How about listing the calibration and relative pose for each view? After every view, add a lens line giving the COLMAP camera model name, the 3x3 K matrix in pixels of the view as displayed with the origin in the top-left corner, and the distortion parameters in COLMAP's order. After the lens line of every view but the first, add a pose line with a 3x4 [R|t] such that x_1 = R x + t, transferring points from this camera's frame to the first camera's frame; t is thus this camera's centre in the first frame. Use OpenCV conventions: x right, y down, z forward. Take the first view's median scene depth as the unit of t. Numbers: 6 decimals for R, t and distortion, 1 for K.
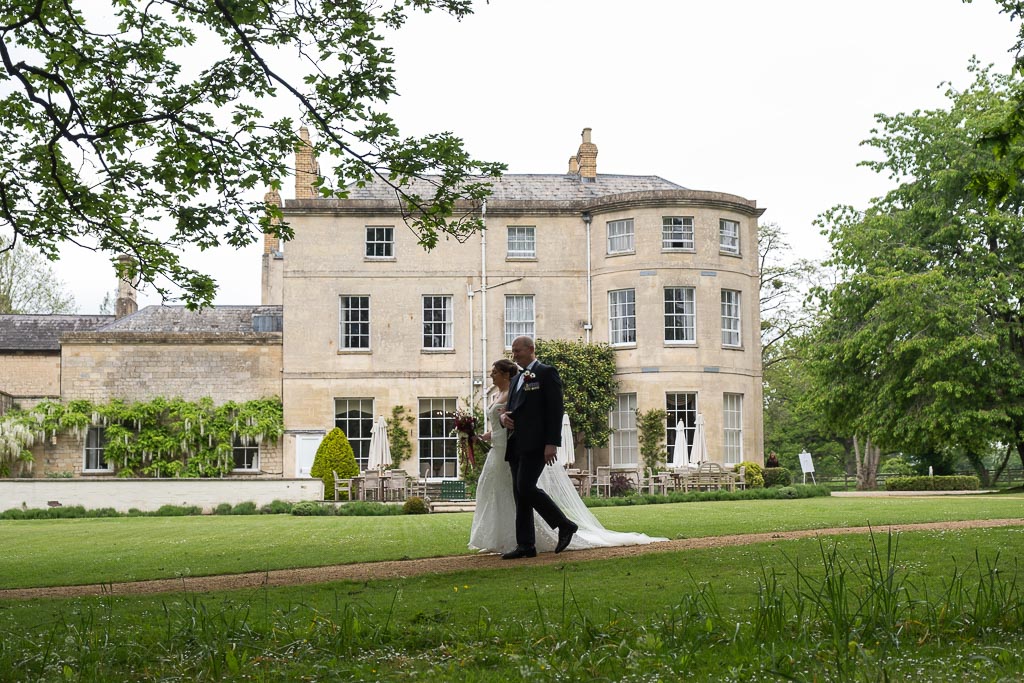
lens RADIAL K [[1609.5, 0, 576.3], [0, 1609.5, 348.5], [0, 0, 1]] dist [0.059470, 0.000000]
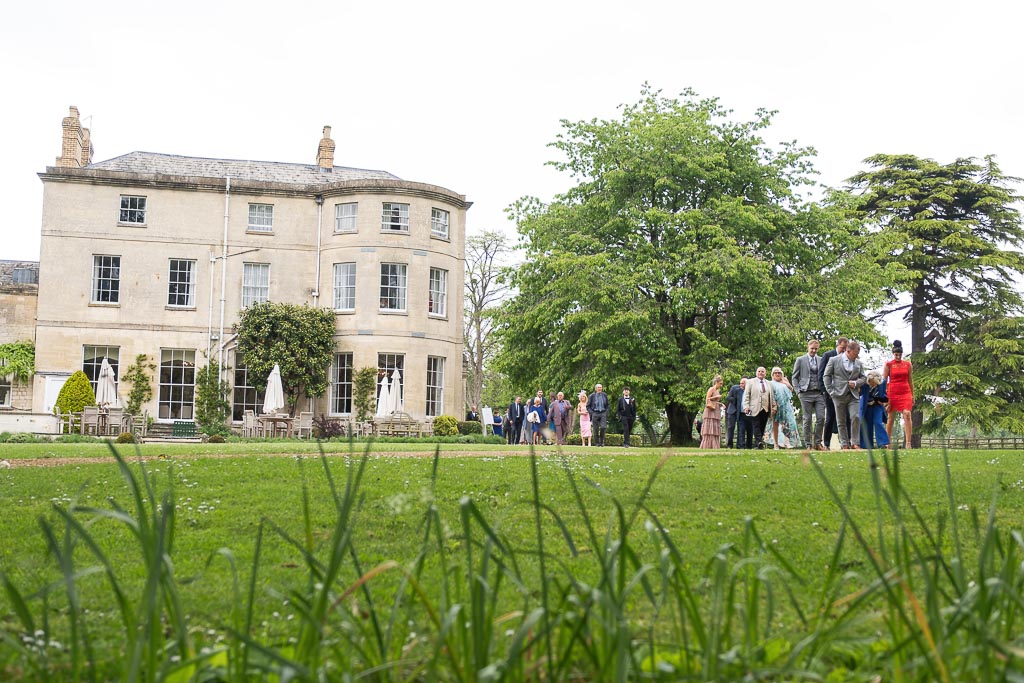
lens RADIAL K [[1170.8, 0, 564.2], [0, 1170.8, 351.7], [0, 0, 1]] dist [0.008690, 0.000000]
pose [[0.987239, 0.046796, 0.152217, 0.059129], [-0.048016, 0.998837, 0.004346, 0.016163], [-0.151836, -0.011600, 0.988338, 0.141381]]
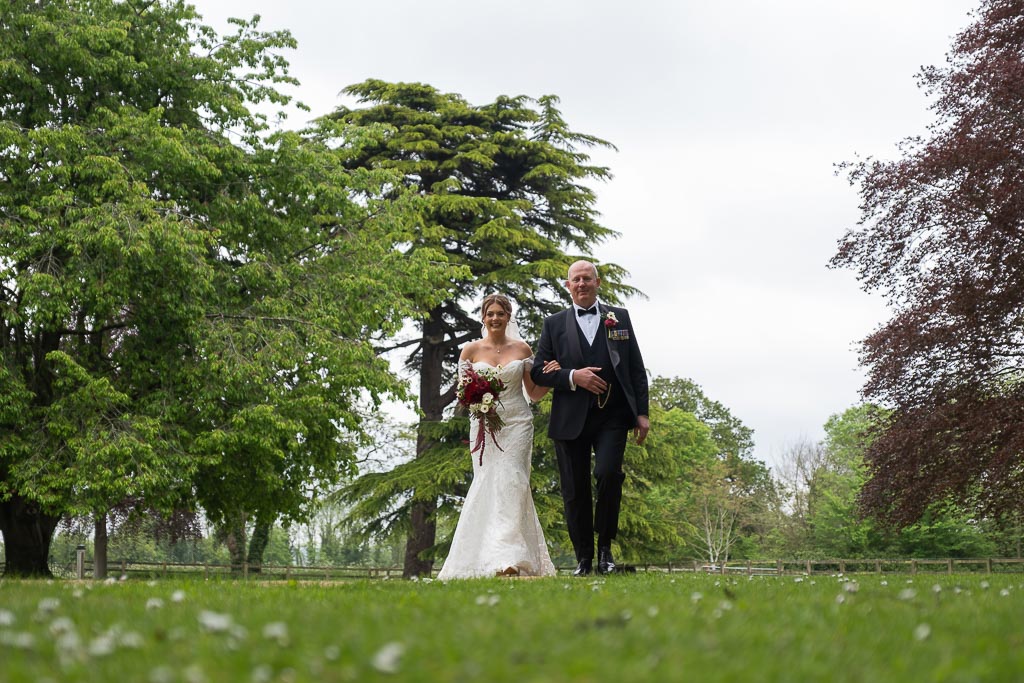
lens RADIAL K [[1961.4, 0, 511.2], [0, 1961.4, 345.5], [0, 0, 1]] dist [0.049841, 0.000000]
pose [[0.869724, 0.085456, 0.486083, 0.066942], [-0.064998, 0.996150, -0.058831, 0.025878], [-0.489239, 0.019572, 0.871930, 0.224911]]
